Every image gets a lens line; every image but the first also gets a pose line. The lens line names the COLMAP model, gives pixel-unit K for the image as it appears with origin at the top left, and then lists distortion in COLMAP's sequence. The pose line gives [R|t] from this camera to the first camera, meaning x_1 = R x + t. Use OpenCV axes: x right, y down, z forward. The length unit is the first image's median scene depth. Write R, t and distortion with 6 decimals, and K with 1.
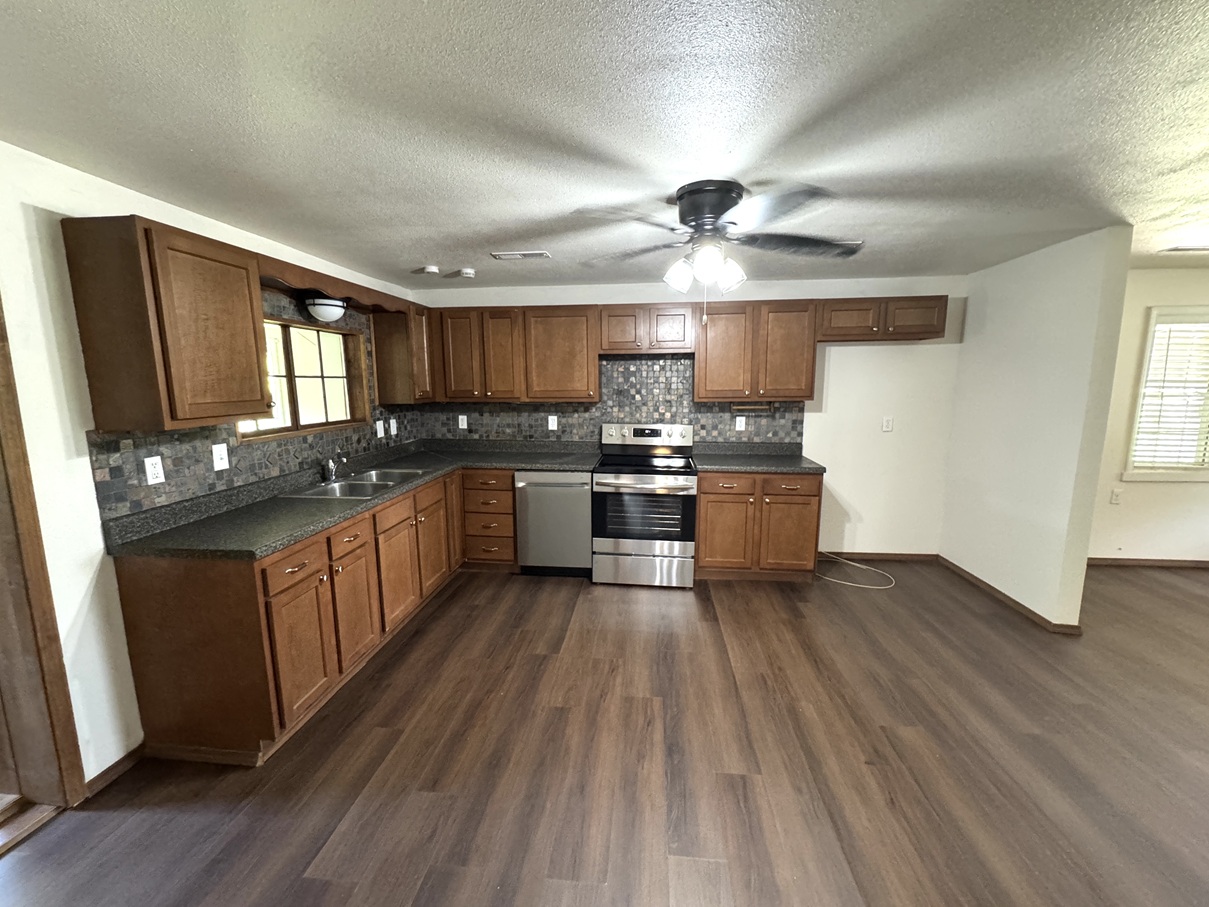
lens RADIAL K [[484.7, 0, 606.8], [0, 484.7, 454.9], [0, 0, 1]] dist [-0.001277, 0.000182]
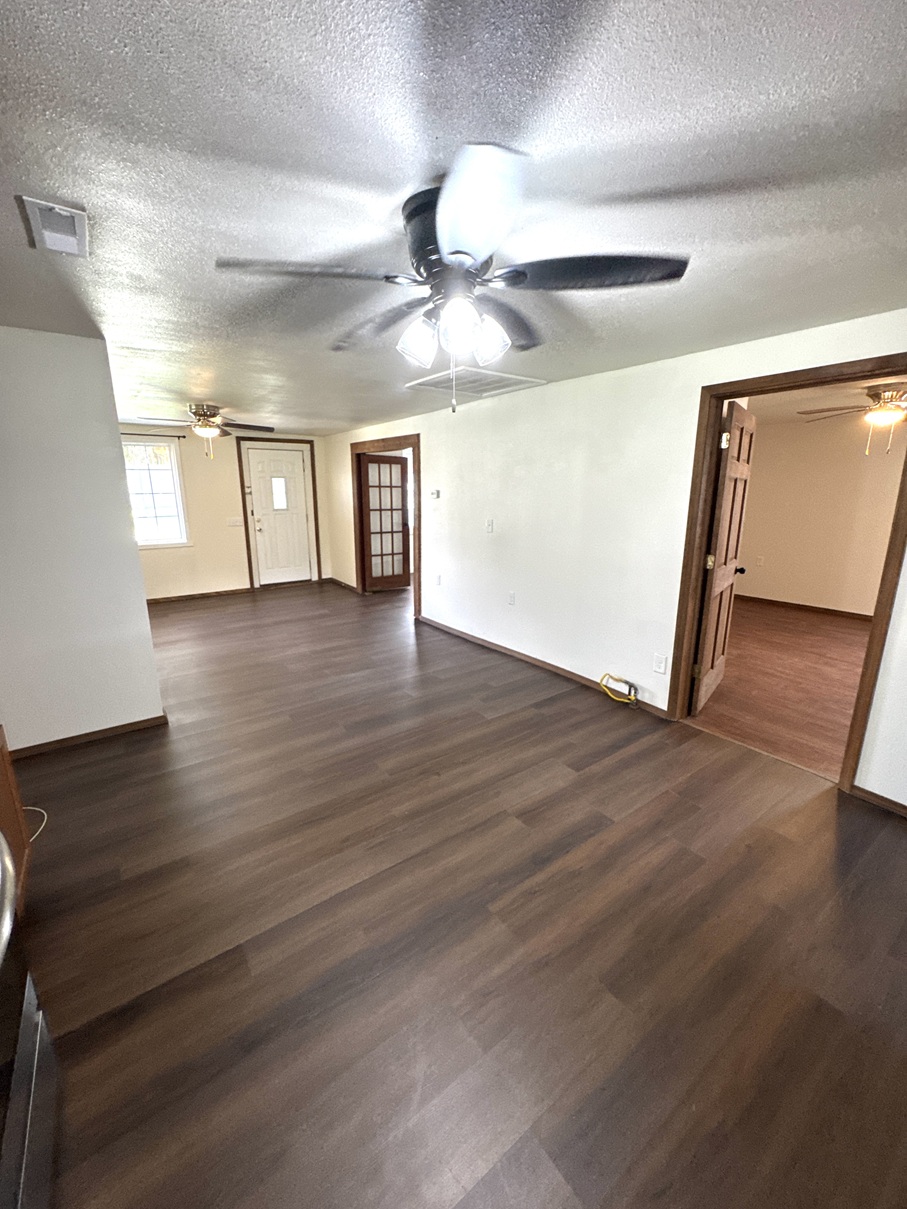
lens RADIAL K [[484.7, 0, 454.7], [0, 484.7, 602.6], [0, 0, 1]] dist [-0.001277, 0.000182]
pose [[-0.655034, -0.169796, 0.736274, -0.220706], [0.118837, 0.939147, 0.322306, -0.135223], [-0.746196, 0.298618, -0.594995, 0.873587]]
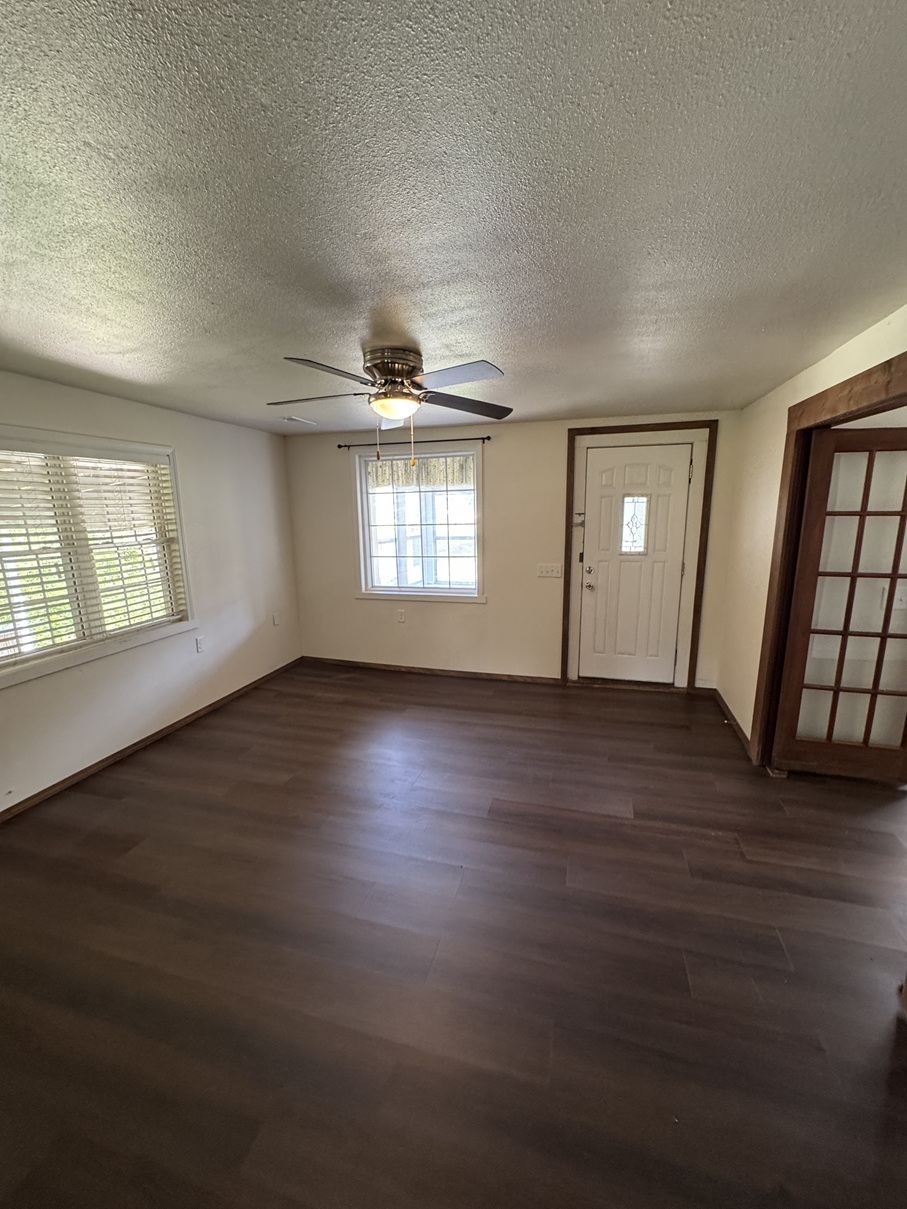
lens RADIAL K [[484.7, 0, 455.9], [0, 484.7, 603.3], [0, 0, 1]] dist [-0.001277, 0.000182]
pose [[0.173310, -0.189551, 0.966454, 0.642770], [0.163779, 0.973187, 0.161502, -0.069029], [-0.971154, 0.130295, 0.199708, 0.276086]]
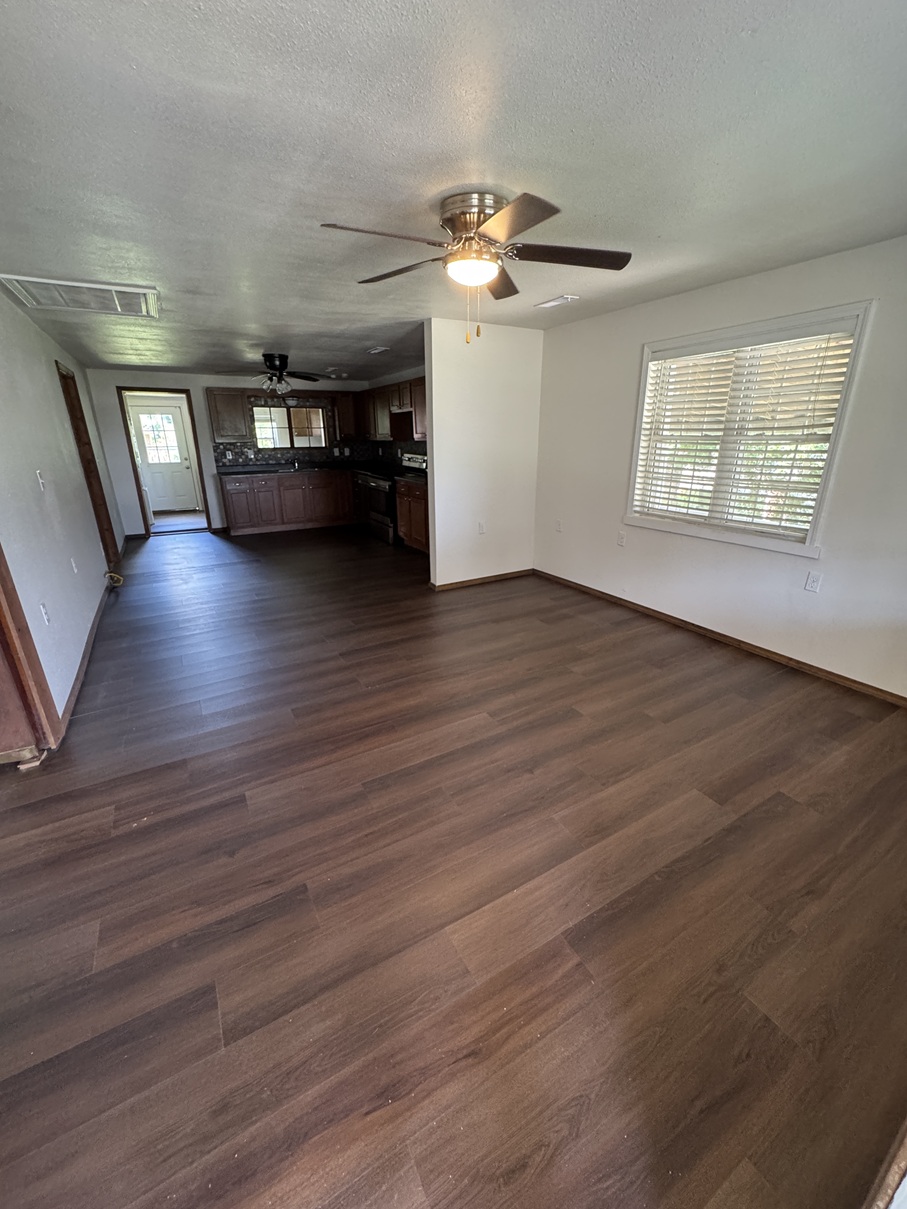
lens RADIAL K [[484.7, 0, 453.6], [0, 484.7, 601.0], [0, 0, 1]] dist [-0.001277, 0.000182]
pose [[0.582552, 0.264513, -0.768548, 1.848132], [-0.115335, 0.962897, 0.243980, 0.001333], [0.804569, -0.053490, 0.591446, 0.076490]]
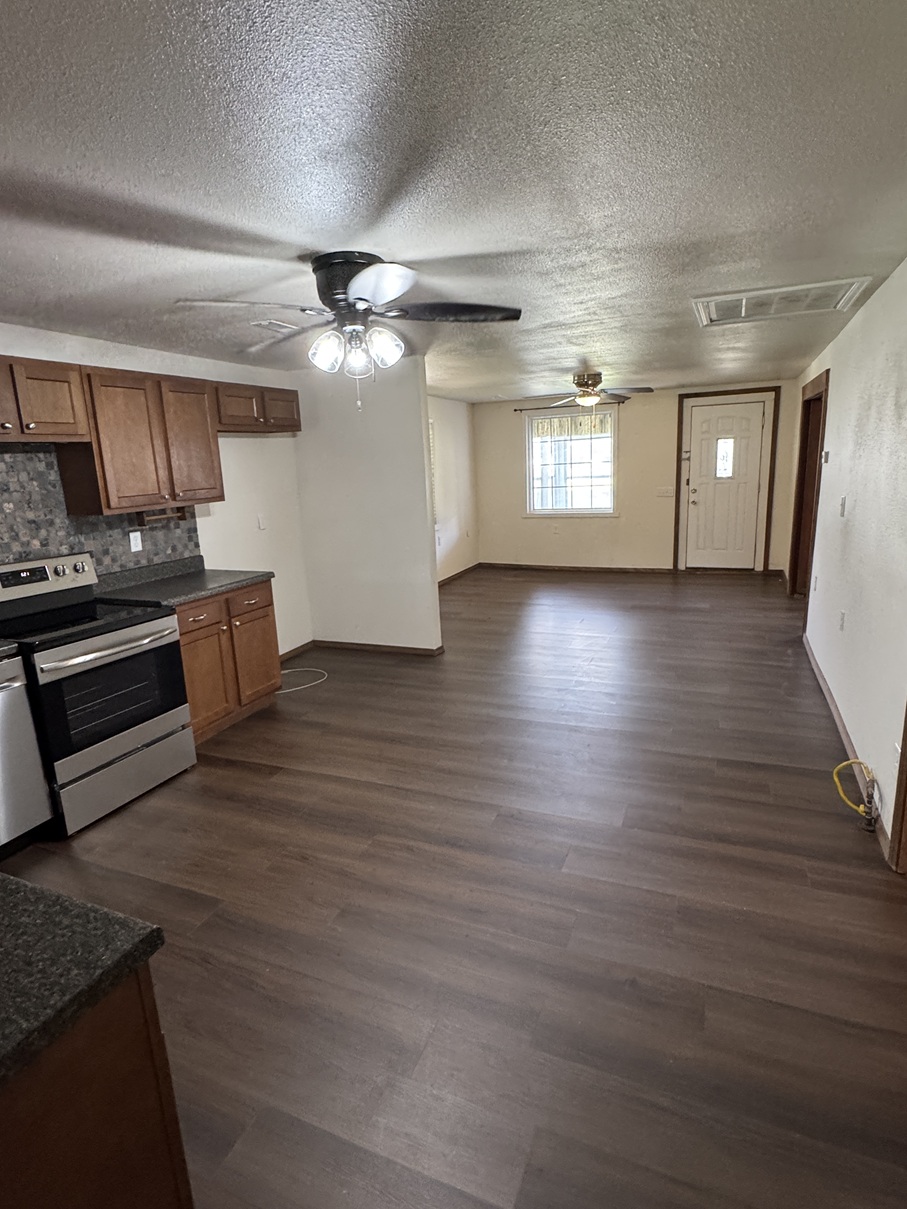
lens RADIAL K [[629.9, 0, 455.6], [0, 629.9, 602.1], [0, 0, 1]] dist [-0.007098, 0.002963]
pose [[0.302704, -0.218258, 0.927757, -0.531802], [0.186706, 0.968145, 0.166842, -0.049935], [-0.934618, 0.122714, 0.333812, 0.276871]]
